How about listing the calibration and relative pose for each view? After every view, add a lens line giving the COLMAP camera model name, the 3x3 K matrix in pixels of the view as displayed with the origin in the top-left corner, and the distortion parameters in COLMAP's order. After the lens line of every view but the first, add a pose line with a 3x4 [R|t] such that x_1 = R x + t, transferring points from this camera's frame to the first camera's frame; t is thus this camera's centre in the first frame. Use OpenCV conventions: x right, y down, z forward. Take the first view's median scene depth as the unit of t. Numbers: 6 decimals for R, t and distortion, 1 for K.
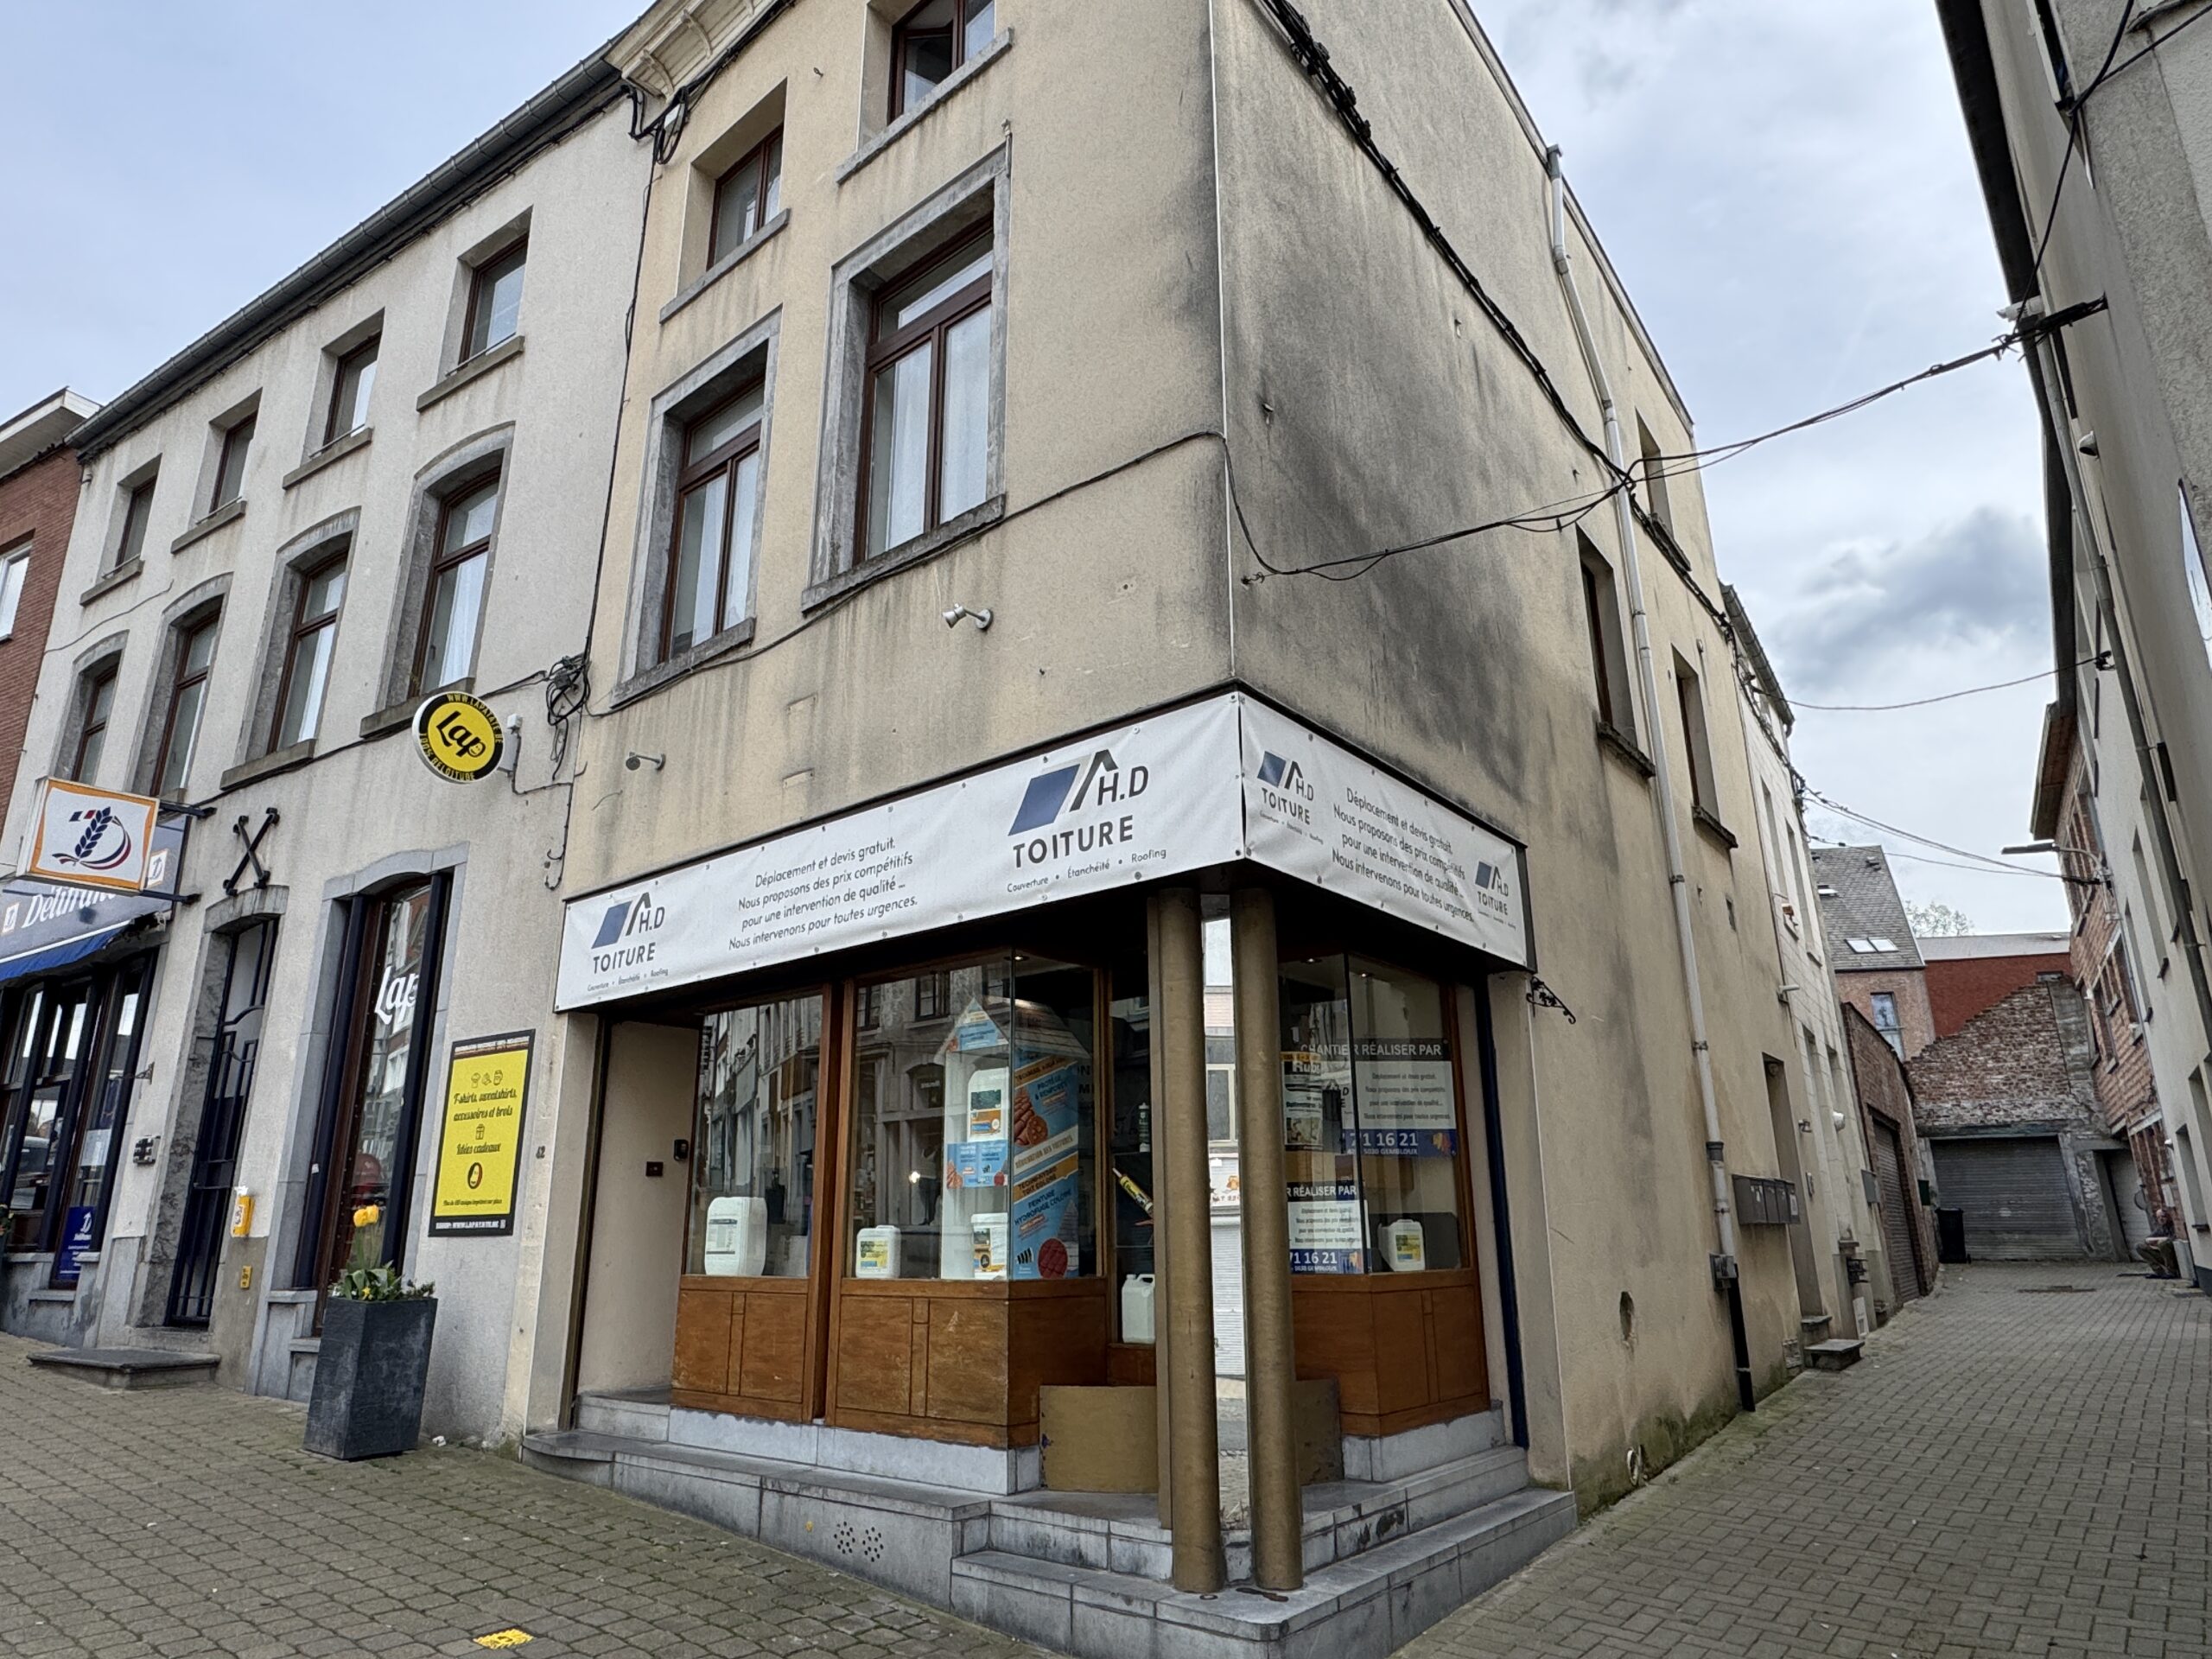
lens RADIAL K [[1351.0, 0, 1102.8], [0, 1351.0, 840.0], [0, 0, 1]] dist [0.015106, -0.006598]
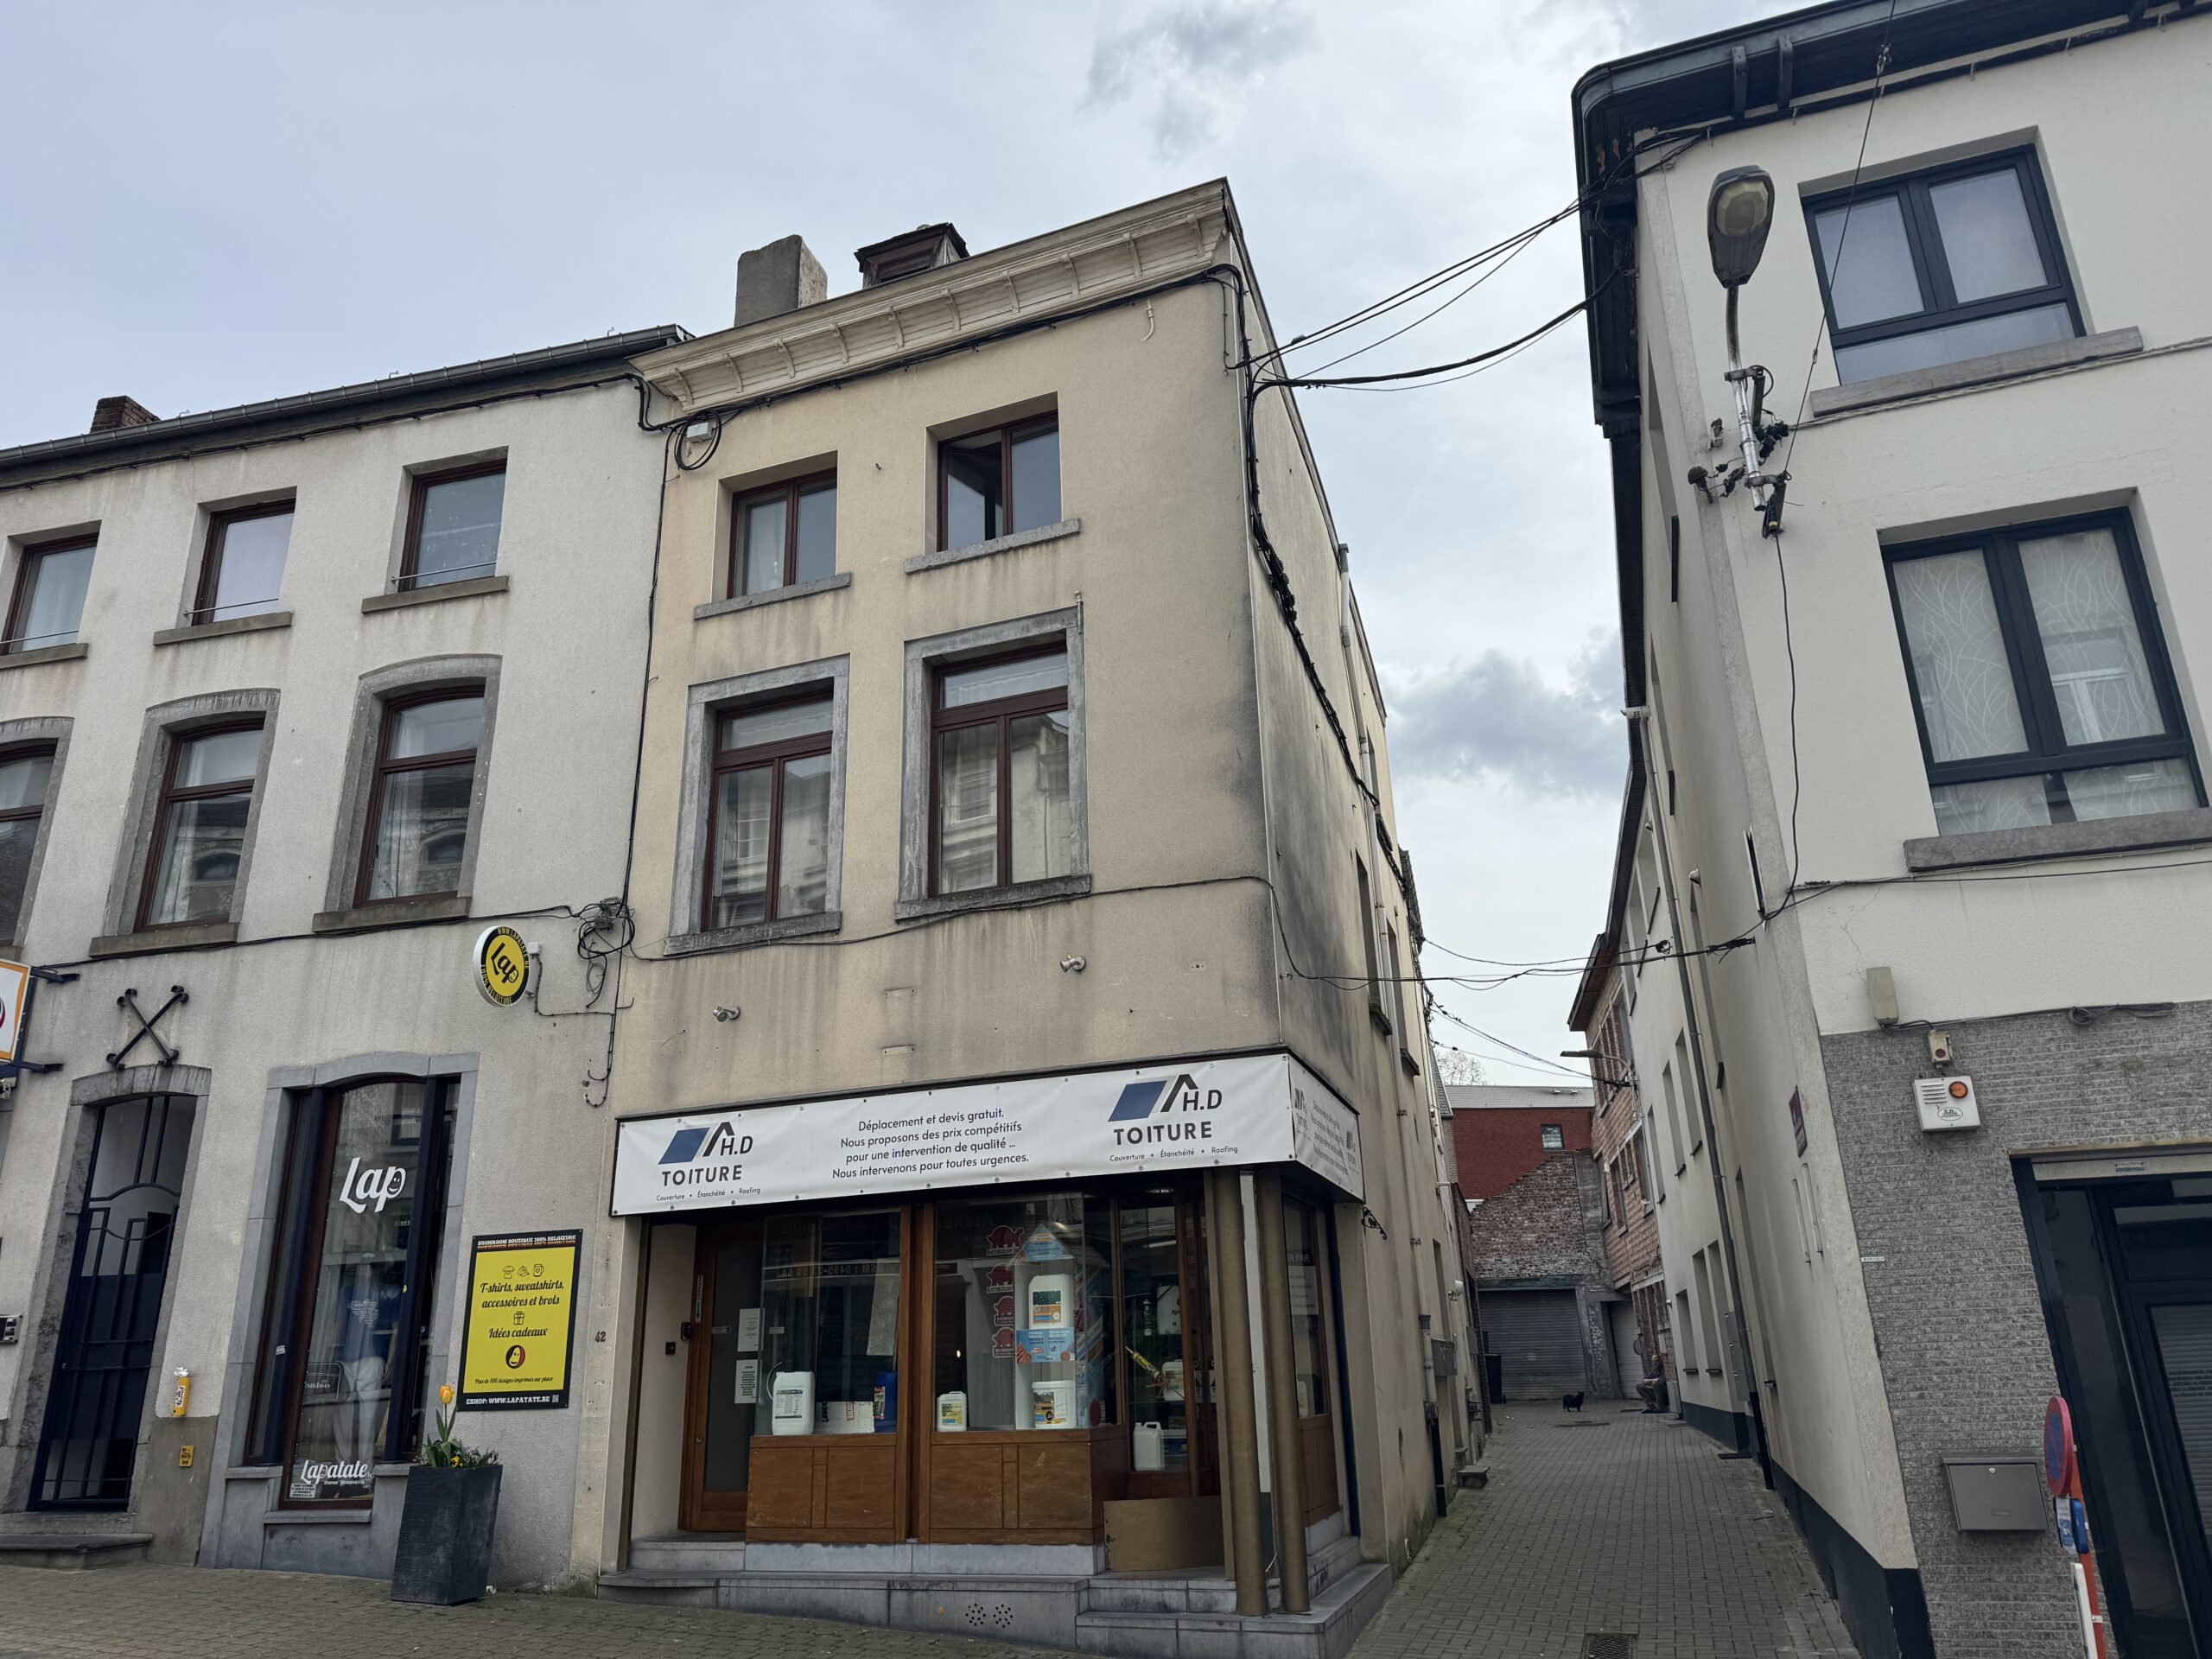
lens RADIAL K [[1548.5, 0, 1095.9], [0, 1548.5, 822.4], [0, 0, 1]] dist [0.058724, -0.064938]
pose [[0.942222, 0.095486, 0.321092, -0.491112], [-0.074398, 0.994225, -0.077344, -0.146959], [-0.326623, 0.048987, 0.943884, -0.470722]]
